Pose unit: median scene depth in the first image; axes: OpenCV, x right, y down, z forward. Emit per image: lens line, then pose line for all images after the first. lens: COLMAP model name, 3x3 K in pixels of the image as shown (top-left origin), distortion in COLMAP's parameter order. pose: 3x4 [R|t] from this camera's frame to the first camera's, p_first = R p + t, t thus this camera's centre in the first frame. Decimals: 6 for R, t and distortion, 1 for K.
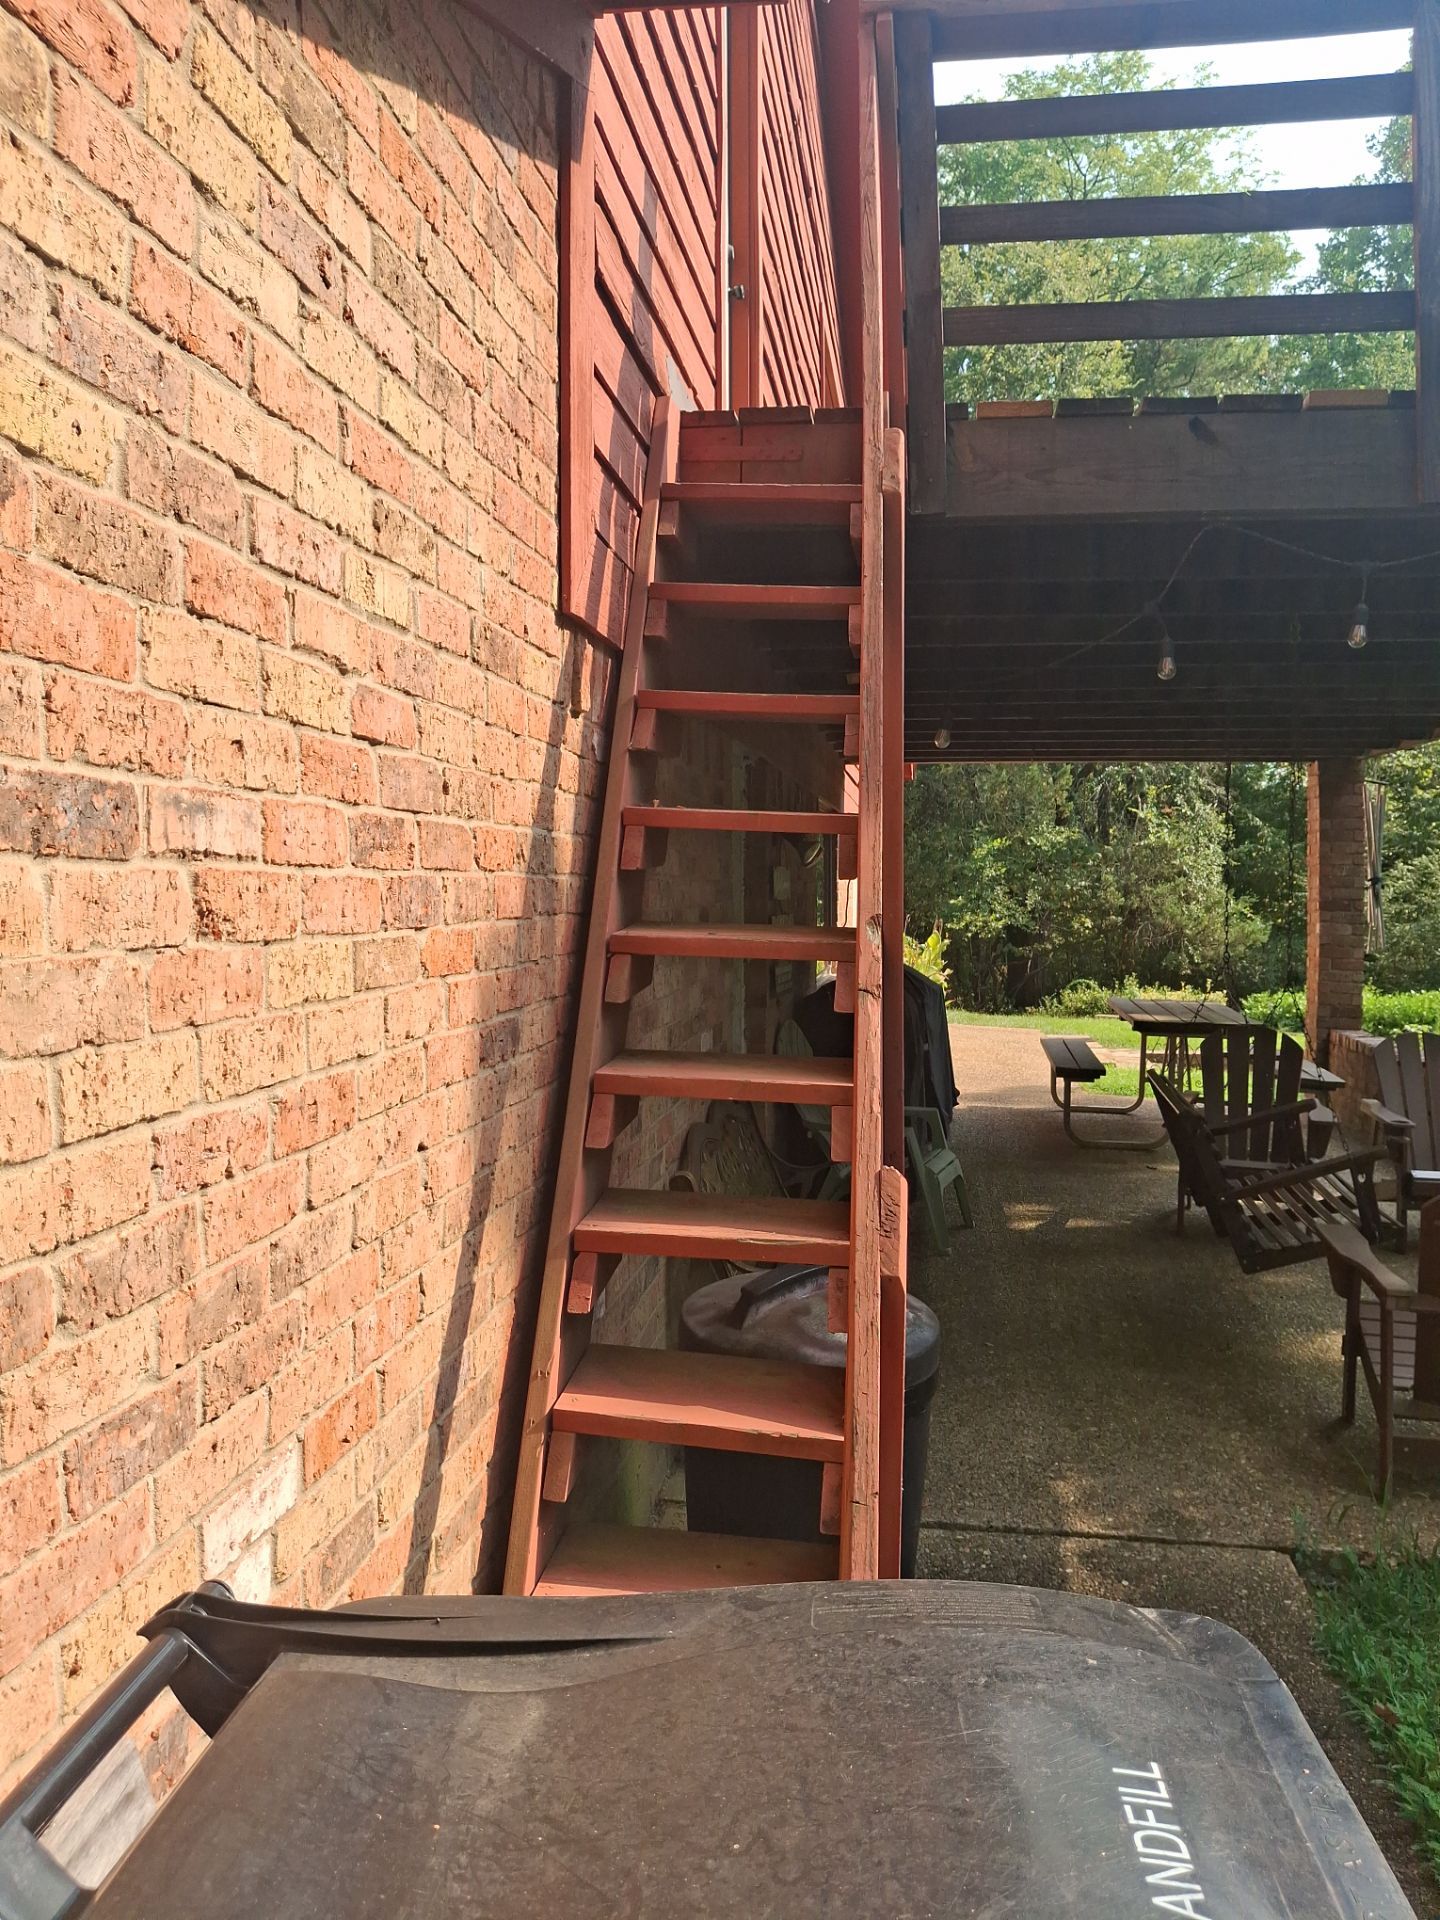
lens RADIAL K [[1475.2, 0, 748.7], [0, 1475.2, 924.4], [0, 0, 1]] dist [0.159163, -0.367096]
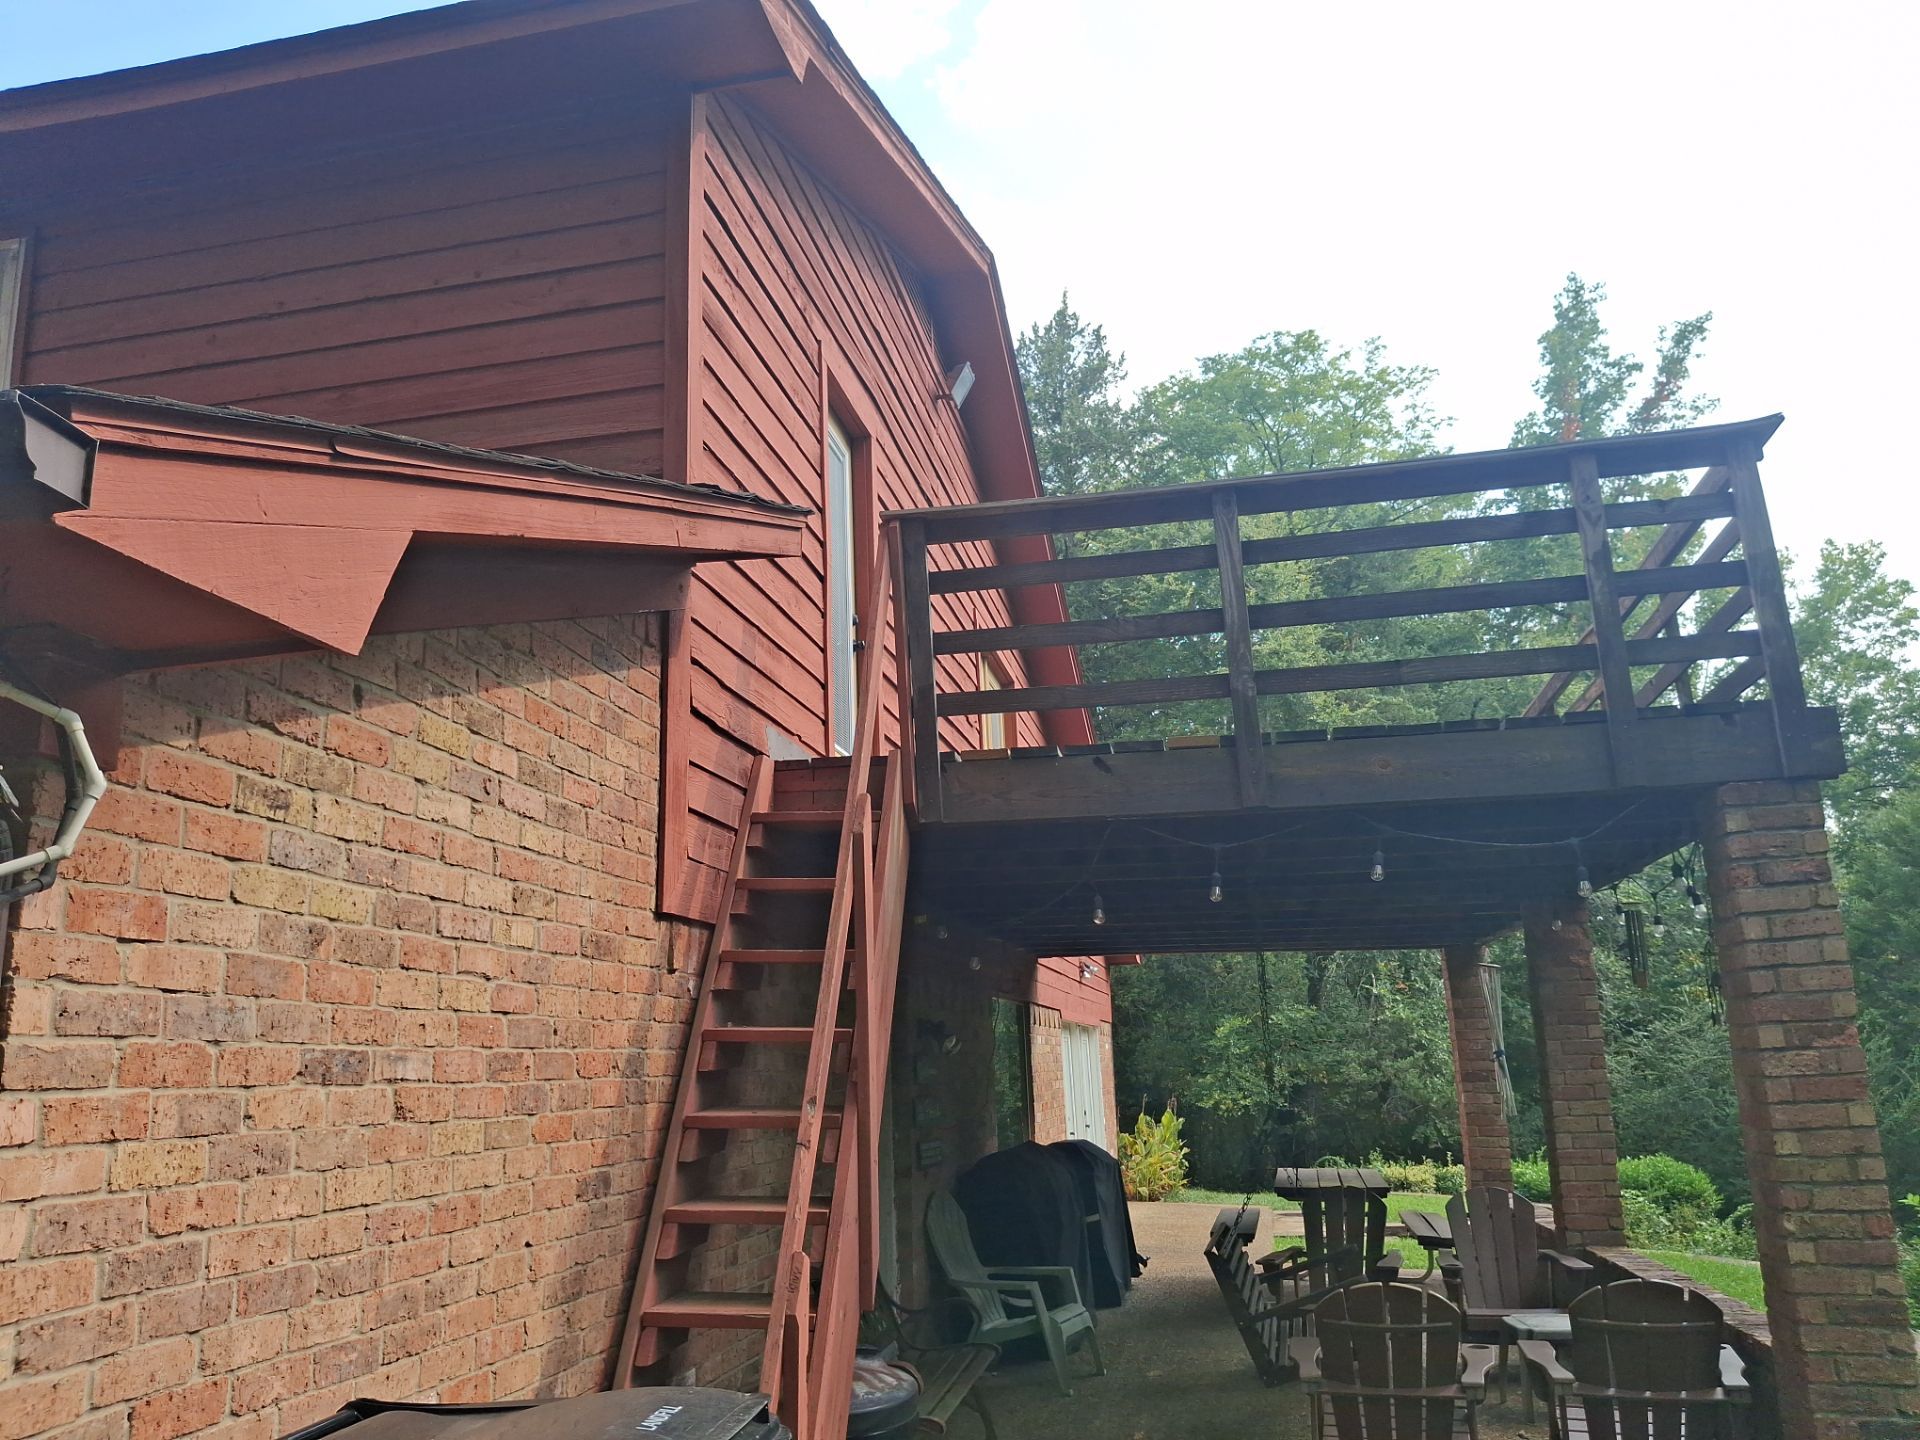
lens RADIAL K [[1447.7, 0, 960.0], [0, 1447.7, 720.0], [0, 0, 1]] dist [0.081100, -0.171221]
pose [[0.997825, -0.043704, -0.049348, 0.486240], [0.029391, 0.965054, -0.260398, 0.021065], [0.059004, 0.258382, 0.964239, -0.958710]]
